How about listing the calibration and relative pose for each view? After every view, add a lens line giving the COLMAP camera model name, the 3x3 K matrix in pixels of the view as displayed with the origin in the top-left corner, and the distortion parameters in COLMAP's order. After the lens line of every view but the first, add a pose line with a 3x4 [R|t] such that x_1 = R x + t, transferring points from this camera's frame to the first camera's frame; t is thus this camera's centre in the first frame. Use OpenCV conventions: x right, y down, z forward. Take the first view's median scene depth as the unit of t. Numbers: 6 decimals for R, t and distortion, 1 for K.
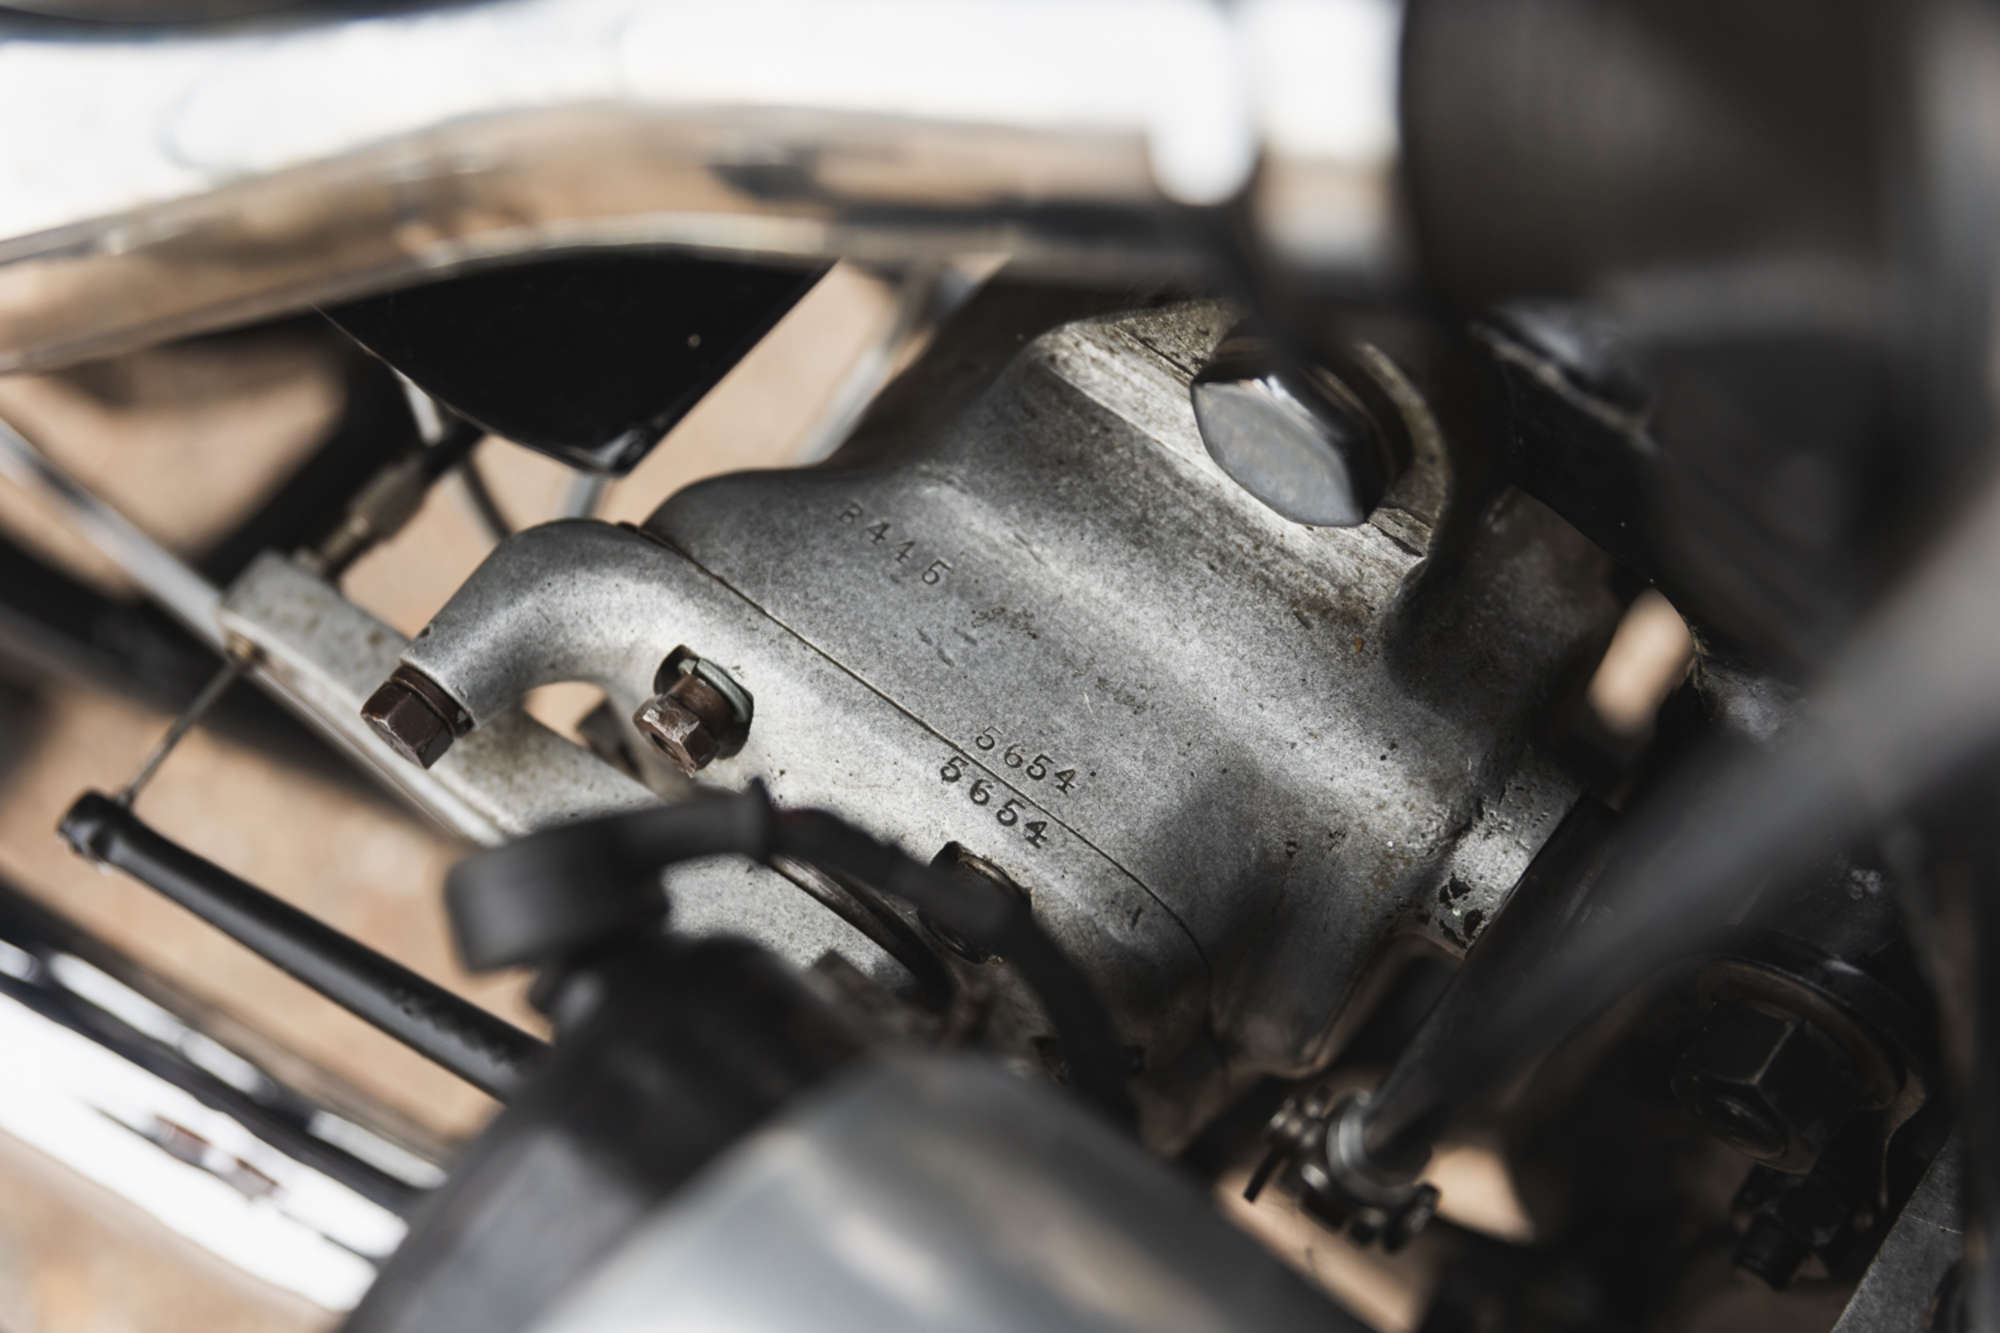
lens RADIAL K [[2953.5, 0, 1000.0], [0, 2953.5, 666.5], [0, 0, 1]] dist [0.095282, 0.004595]
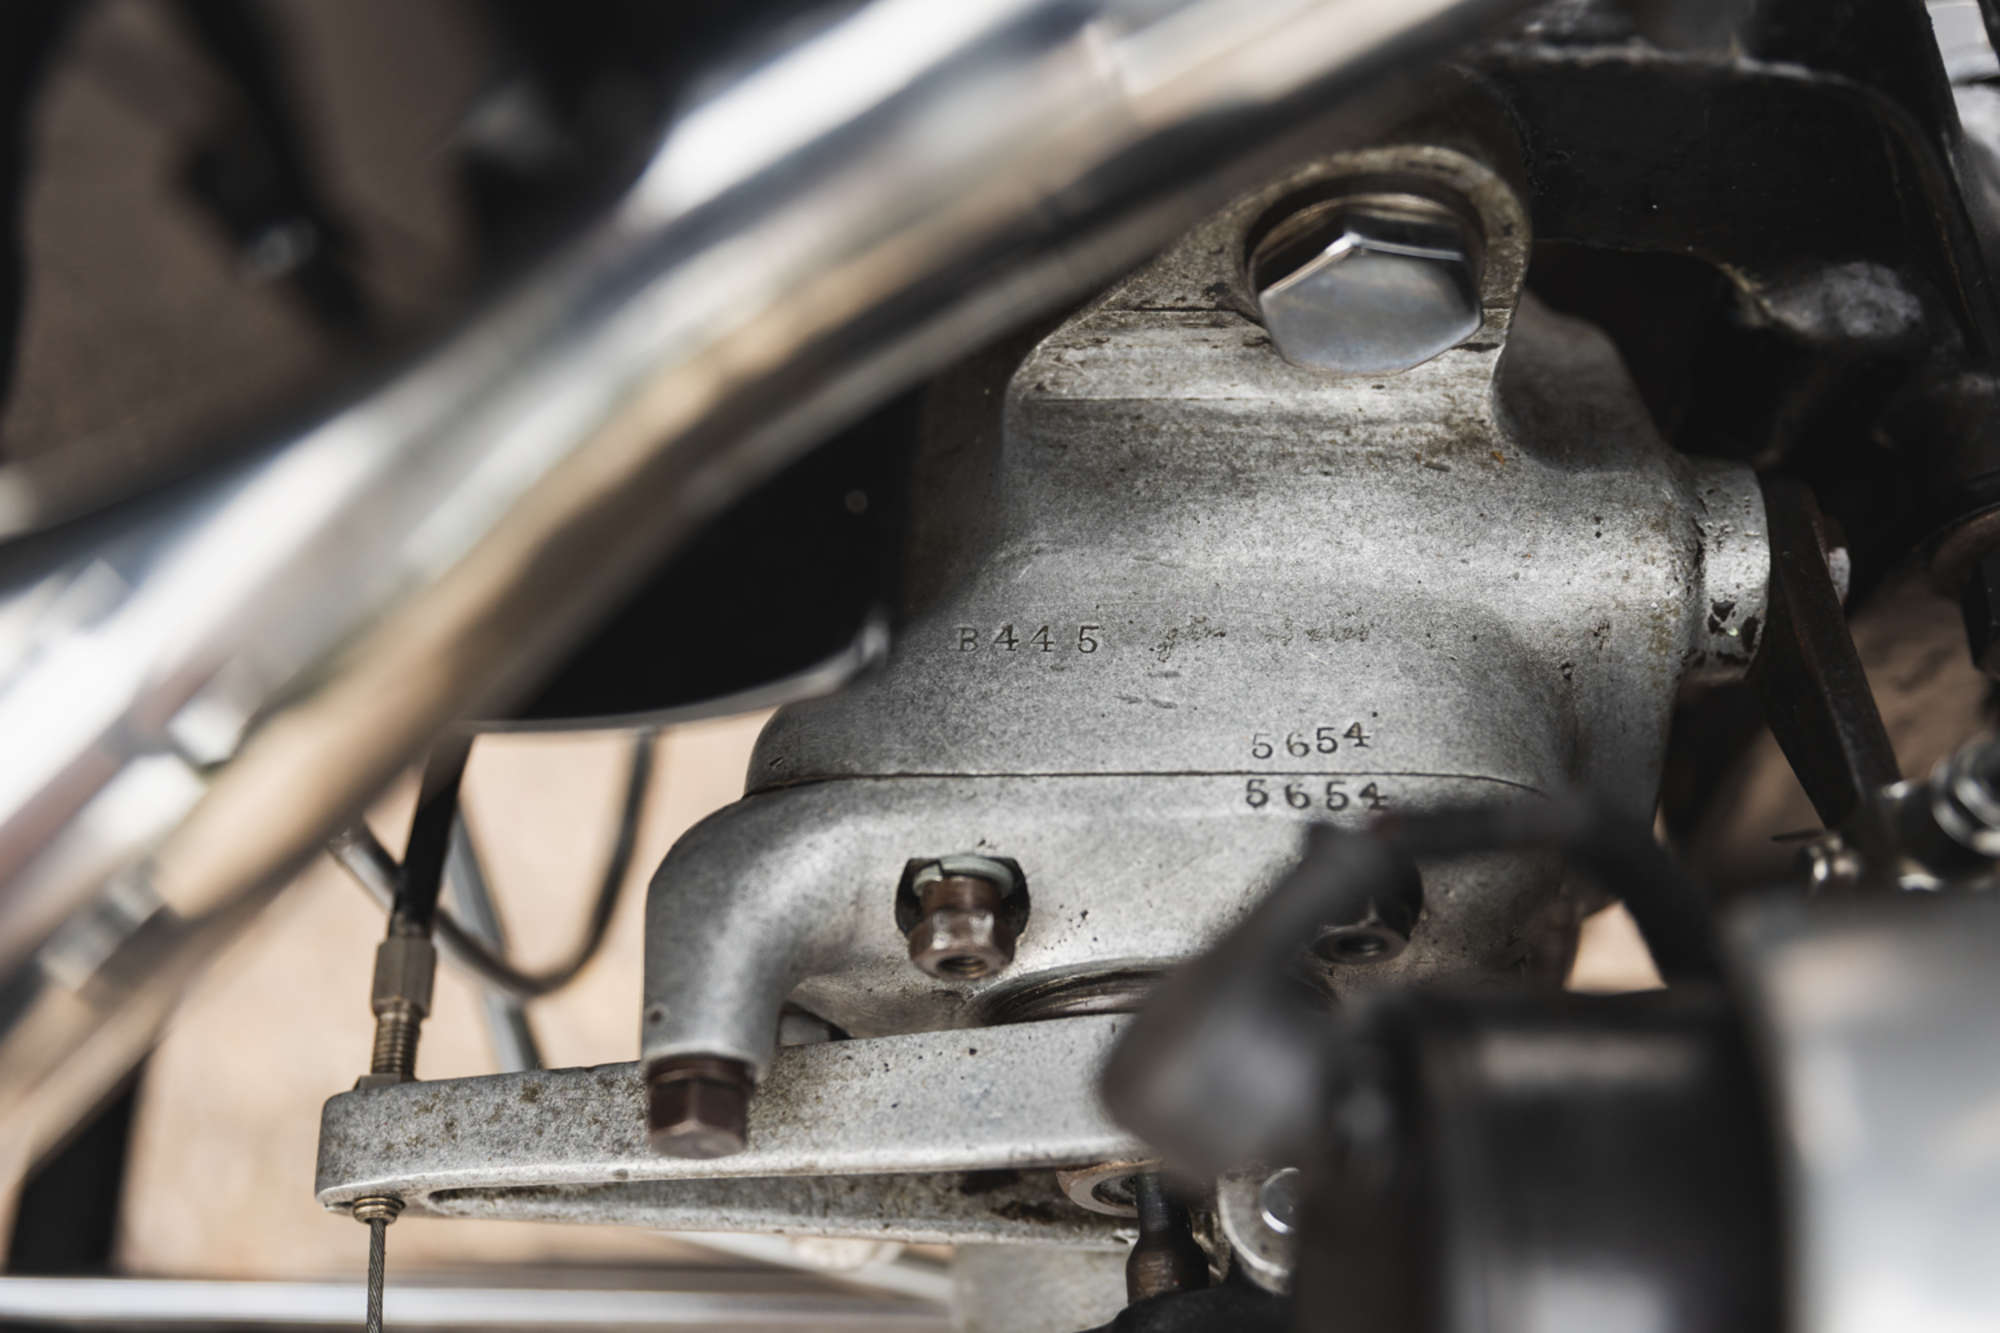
lens RADIAL K [[2953.5, 0, 1000.0], [0, 2953.5, 666.5], [0, 0, 1]] dist [0.095282, 0.004595]
pose [[0.775230, -0.524524, 0.351985, -0.371581], [0.553759, 0.832416, 0.020829, -0.059445], [-0.303923, 0.178768, 0.935774, 0.162217]]
